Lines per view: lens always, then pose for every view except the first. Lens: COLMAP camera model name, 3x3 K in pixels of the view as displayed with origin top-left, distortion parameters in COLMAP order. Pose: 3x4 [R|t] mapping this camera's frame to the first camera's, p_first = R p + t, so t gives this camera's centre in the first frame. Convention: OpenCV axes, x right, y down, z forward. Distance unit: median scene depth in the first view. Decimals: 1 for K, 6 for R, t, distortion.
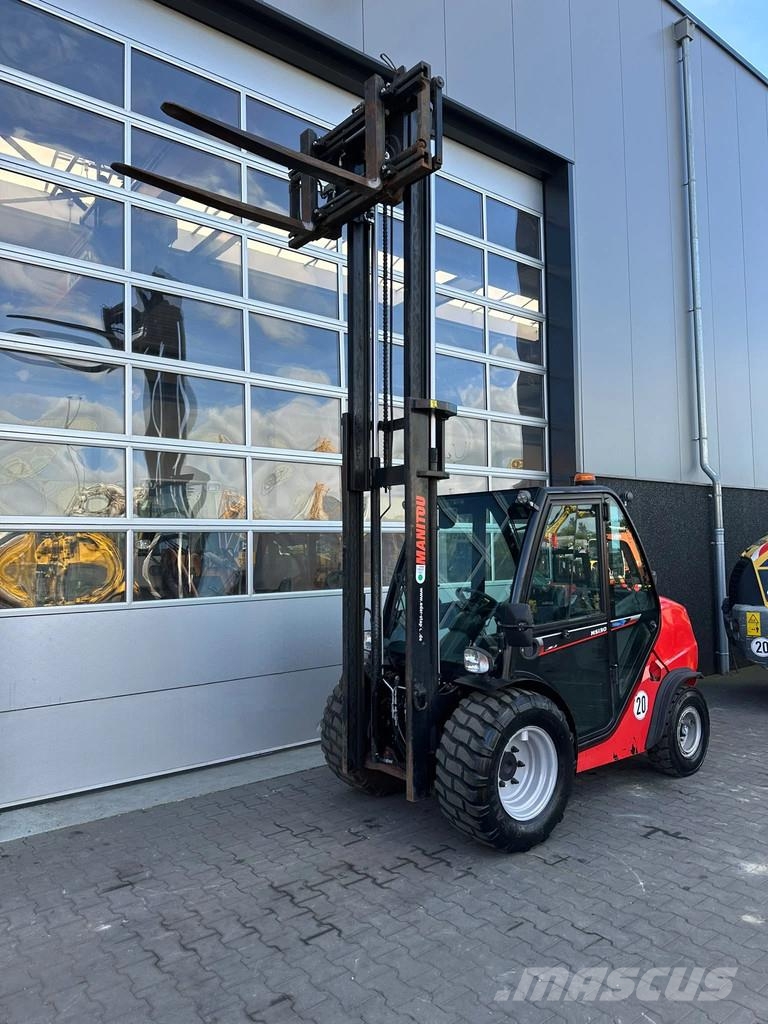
lens RADIAL K [[719.9, 0, 387.8], [0, 719.9, 519.5], [0, 0, 1]] dist [0.040488, -0.049886]
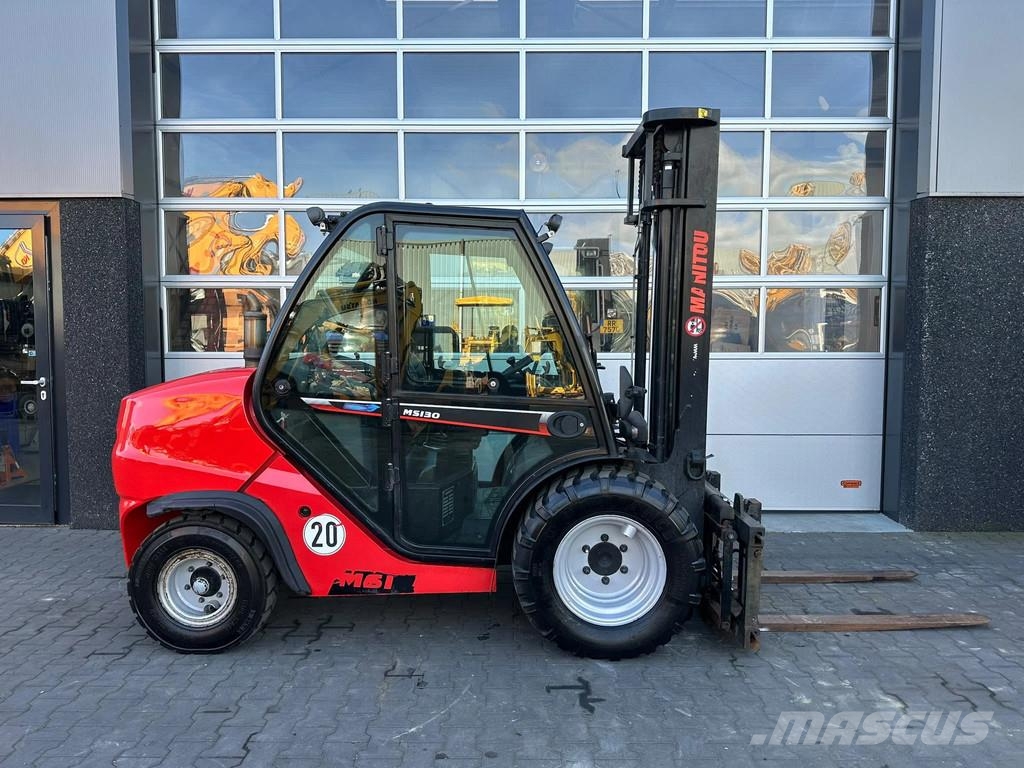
lens RADIAL K [[719.9, 0, 512.7], [0, 719.9, 381.2], [0, 0, 1]] dist [0.040488, -0.049886]
pose [[0.777539, 0.057107, -0.626237, 0.767461], [0.015455, 0.993832, 0.109817, 0.052783], [0.628645, -0.095065, 0.771860, 0.451499]]
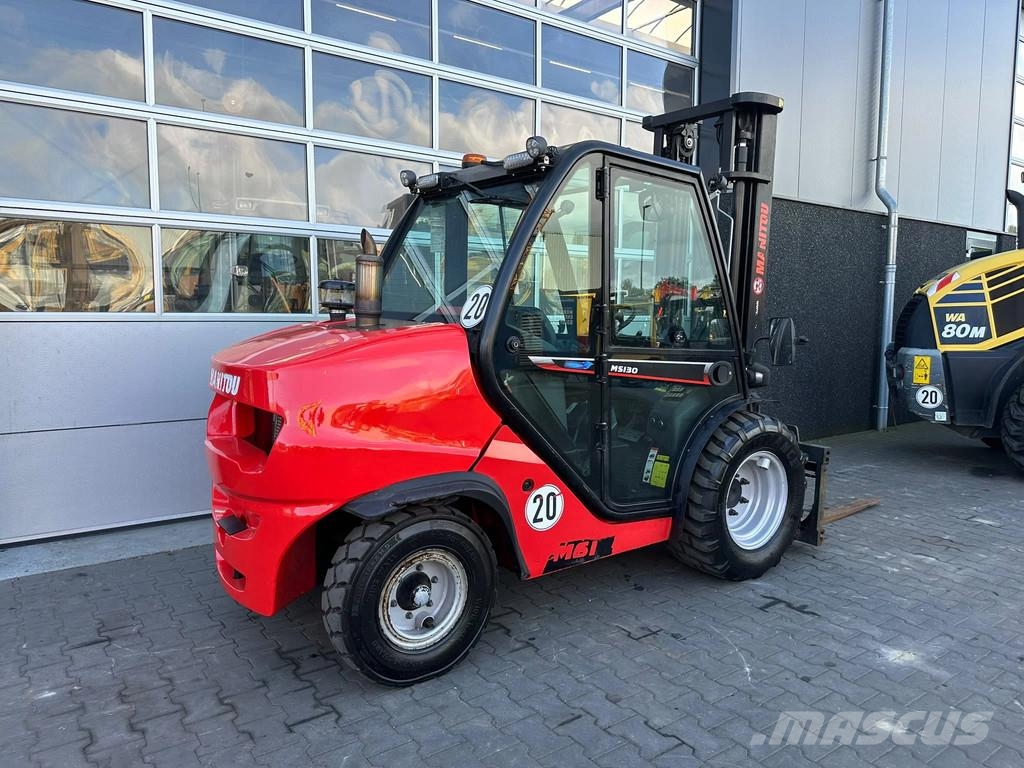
lens RADIAL K [[719.9, 0, 510.4], [0, 719.9, 380.9], [0, 0, 1]] dist [0.040488, -0.049886]
pose [[0.998550, 0.028857, -0.045438, 0.106945], [-0.022085, 0.989469, 0.143053, 0.079781], [0.049087, -0.141842, 0.988672, 0.231554]]
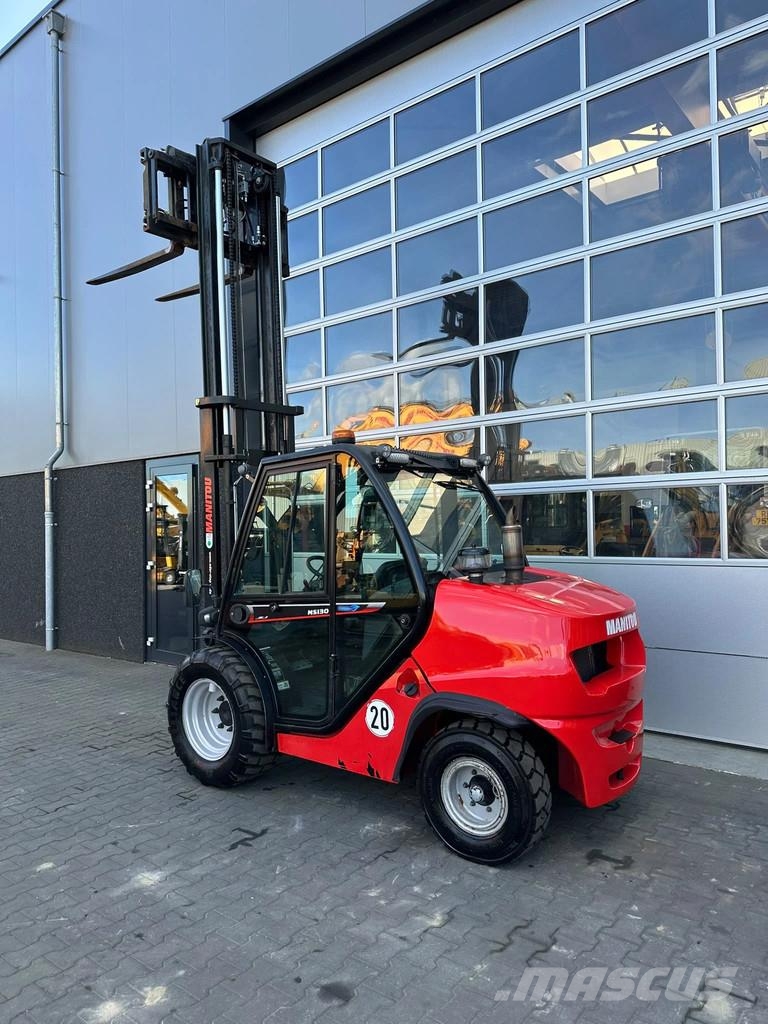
lens RADIAL K [[719.9, 0, 389.9], [0, 719.9, 511.5], [0, 0, 1]] dist [0.040488, -0.049886]
pose [[0.224198, -0.004529, -0.974533, 1.317270], [0.061435, 0.998066, 0.009495, 0.033867], [0.972605, -0.061999, 0.224042, 1.014893]]
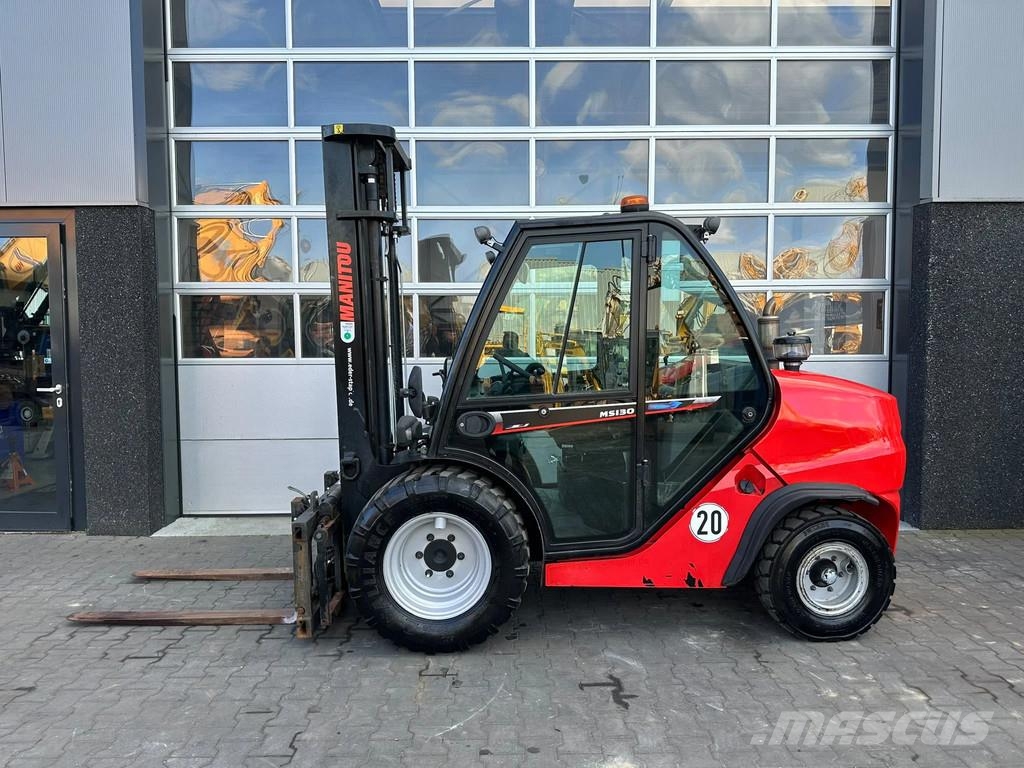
lens RADIAL K [[719.9, 0, 510.2], [0, 719.9, 382.1], [0, 0, 1]] dist [0.040488, -0.049886]
pose [[0.786410, 0.050028, -0.615676, 0.743003], [0.020492, 0.994053, 0.106949, 0.048303], [0.617365, -0.096722, 0.780708, 0.409649]]
